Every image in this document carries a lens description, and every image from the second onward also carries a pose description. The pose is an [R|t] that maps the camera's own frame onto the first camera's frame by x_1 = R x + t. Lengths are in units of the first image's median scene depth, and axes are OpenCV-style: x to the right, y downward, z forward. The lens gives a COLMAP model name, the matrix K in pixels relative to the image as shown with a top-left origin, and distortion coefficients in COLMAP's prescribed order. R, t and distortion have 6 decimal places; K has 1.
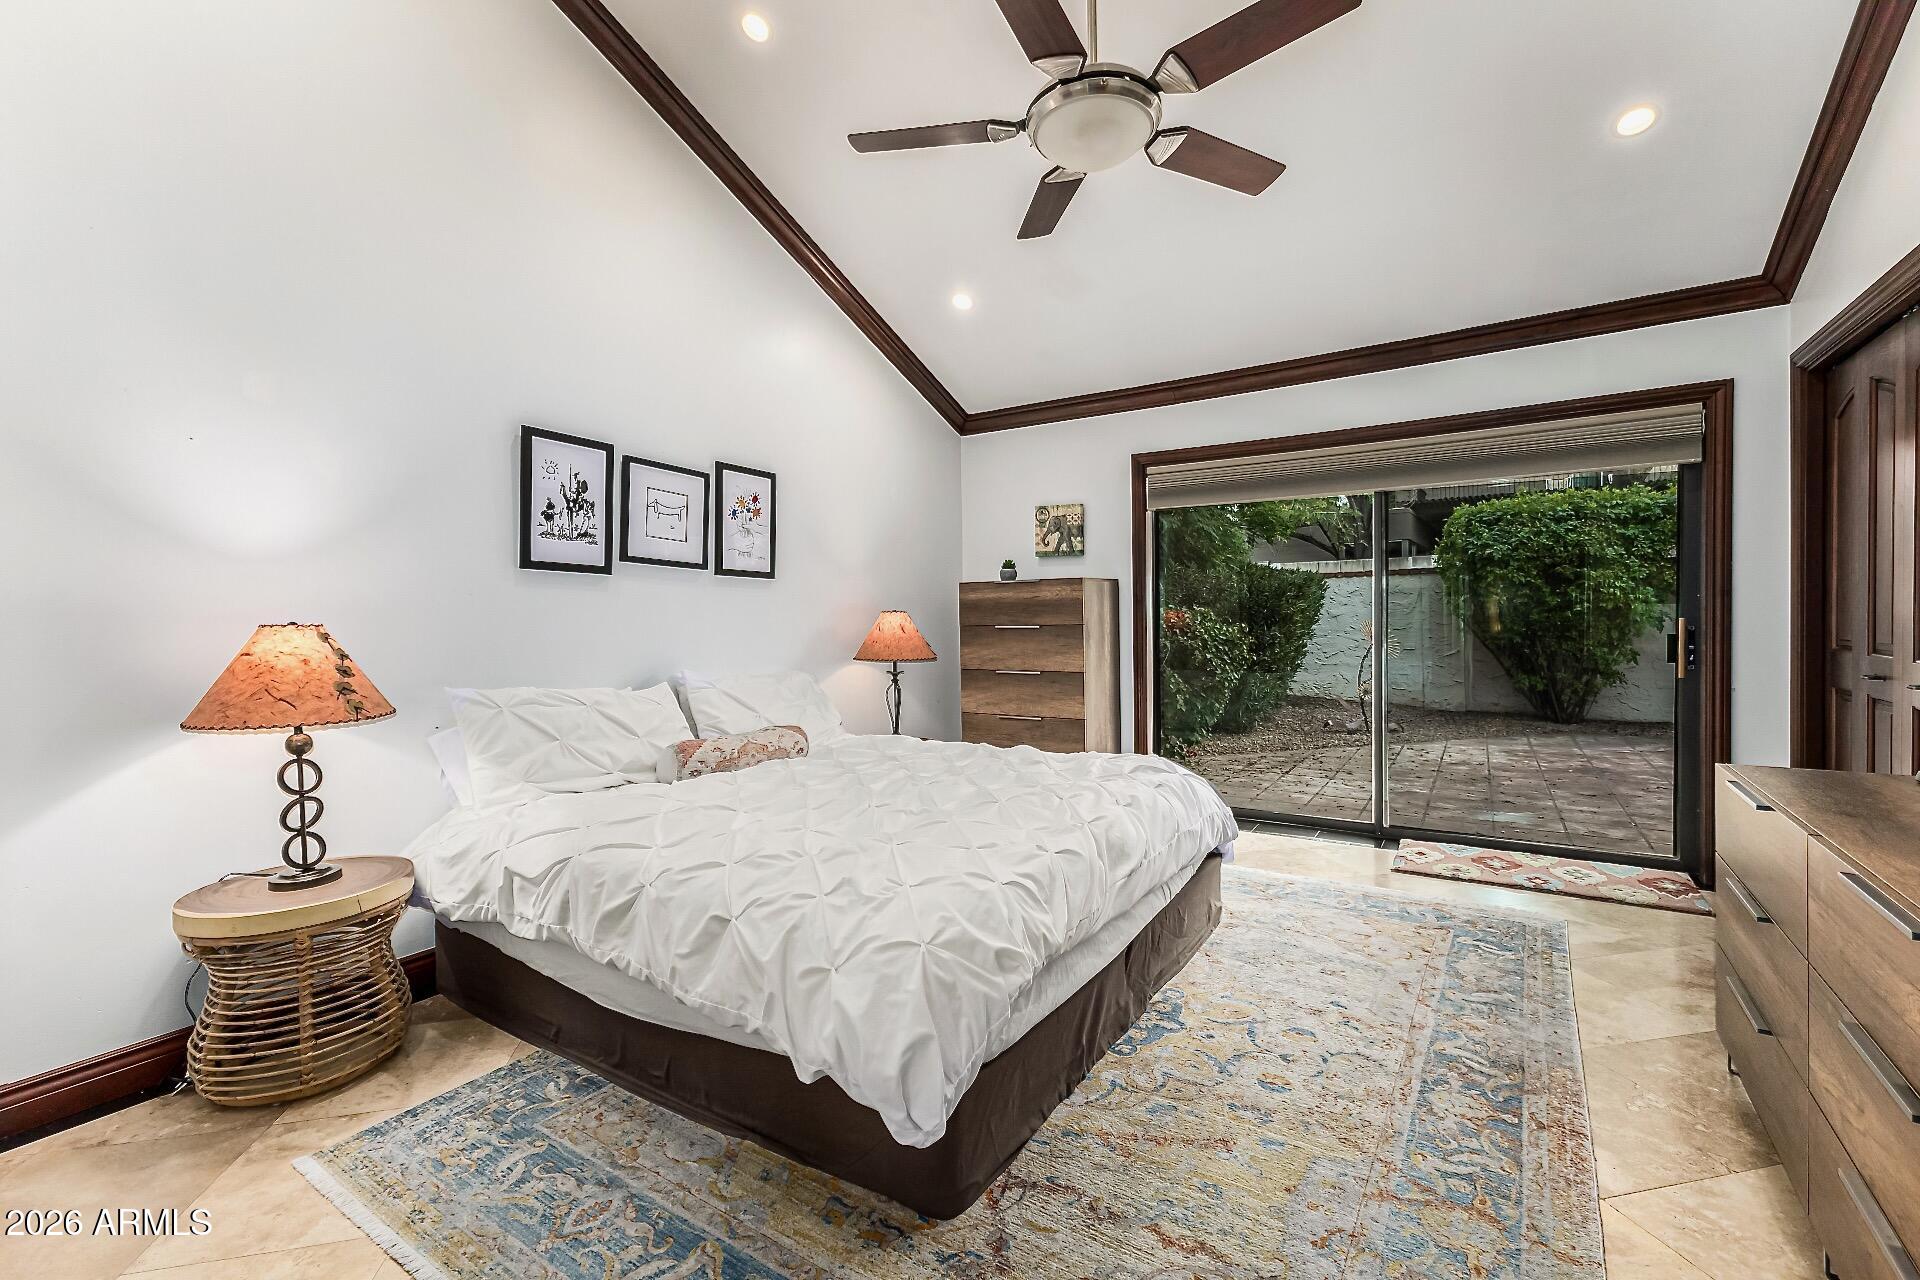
lens RADIAL K [[841.1, 0, 959.8], [0, 841.1, 632.4], [0, 0, 1]] dist [0.007883, 0.000462]
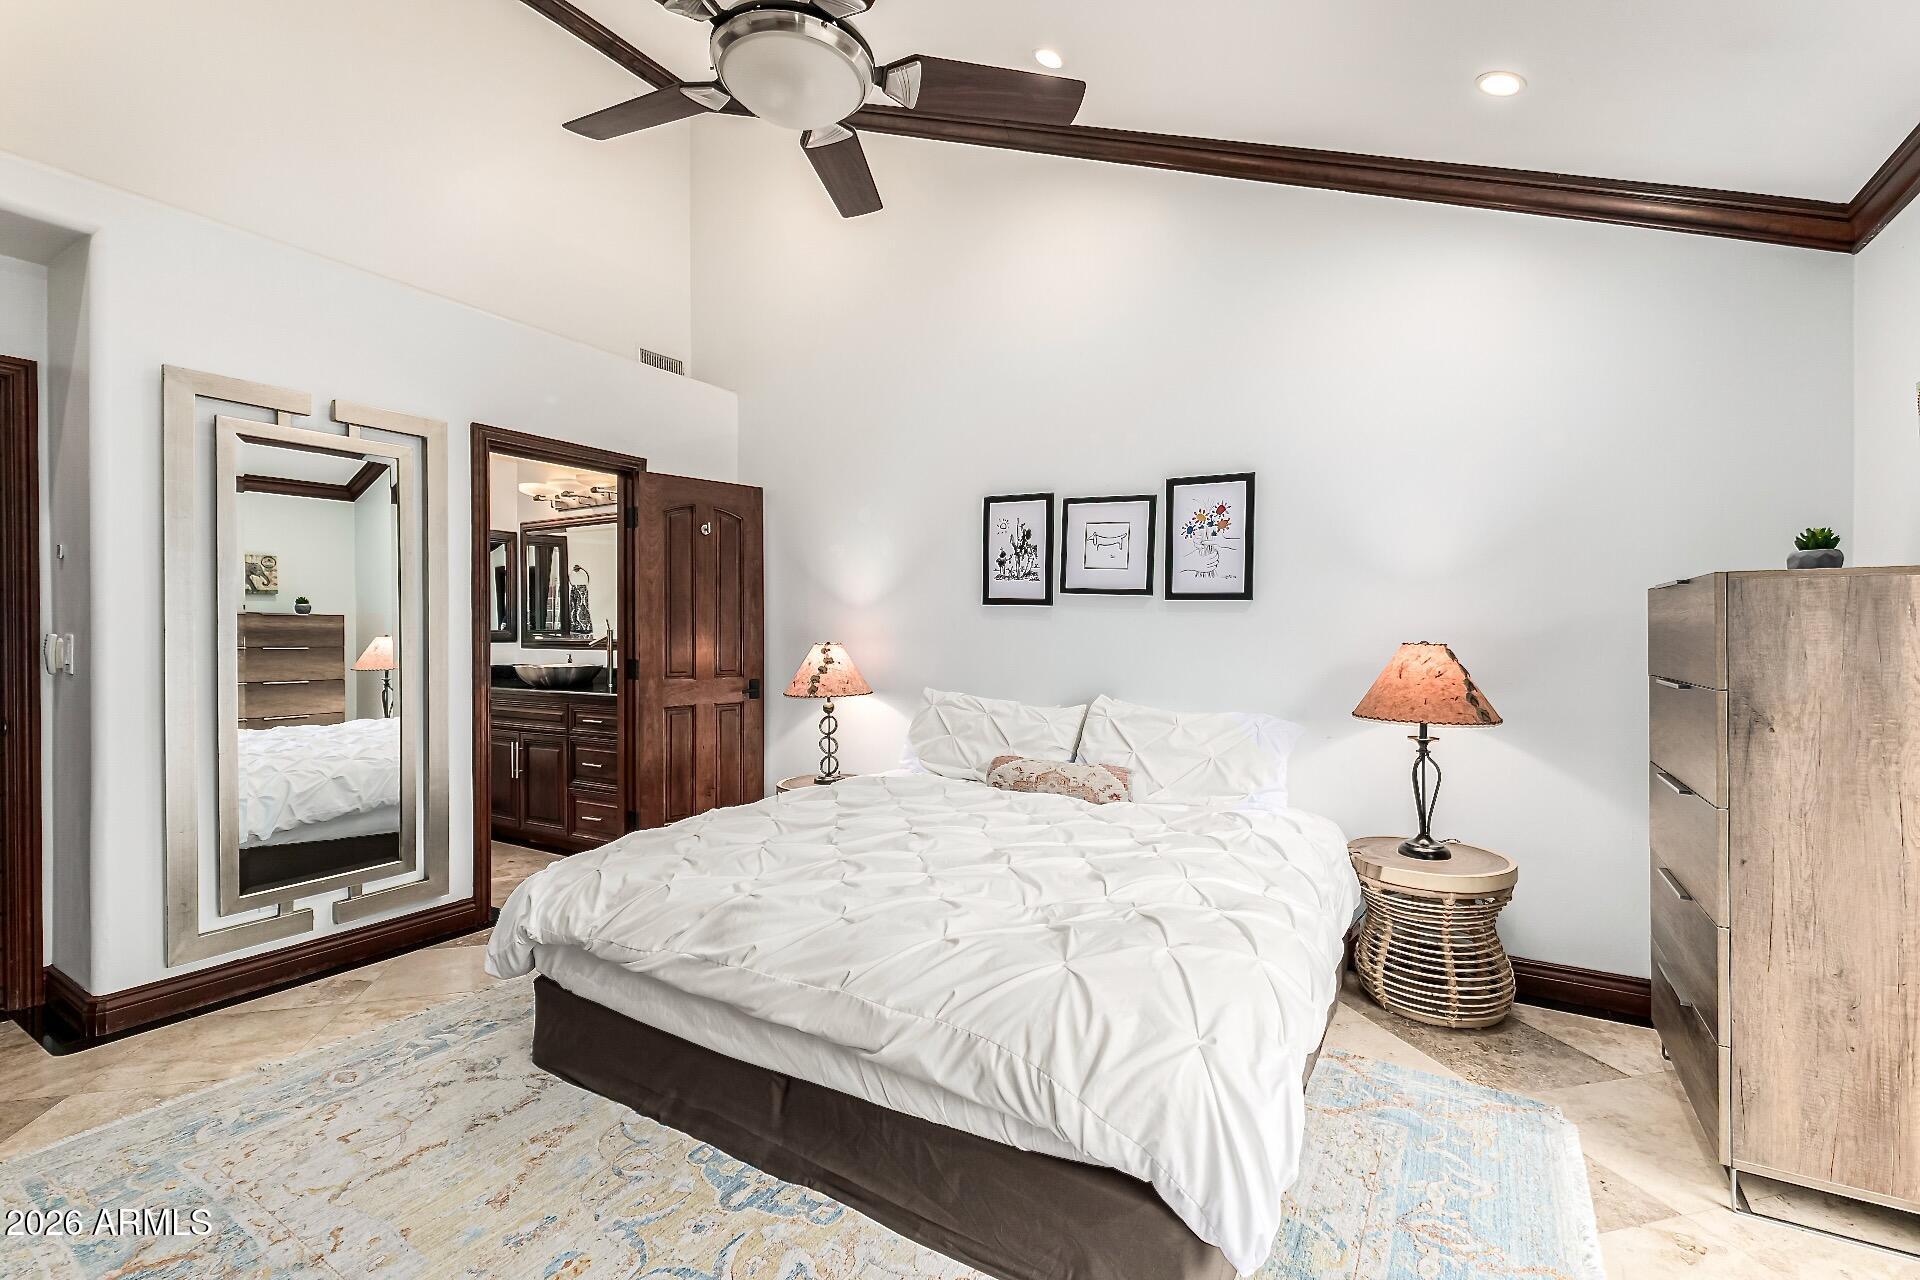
lens RADIAL K [[841.1, 0, 959.7], [0, 841.1, 632.5], [0, 0, 1]] dist [0.007883, 0.000462]
pose [[0.019261, 0.018161, -0.999650, 0.732596], [-0.019518, 0.999651, 0.017785, -0.049380], [0.999624, 0.019168, 0.019609, 0.846996]]
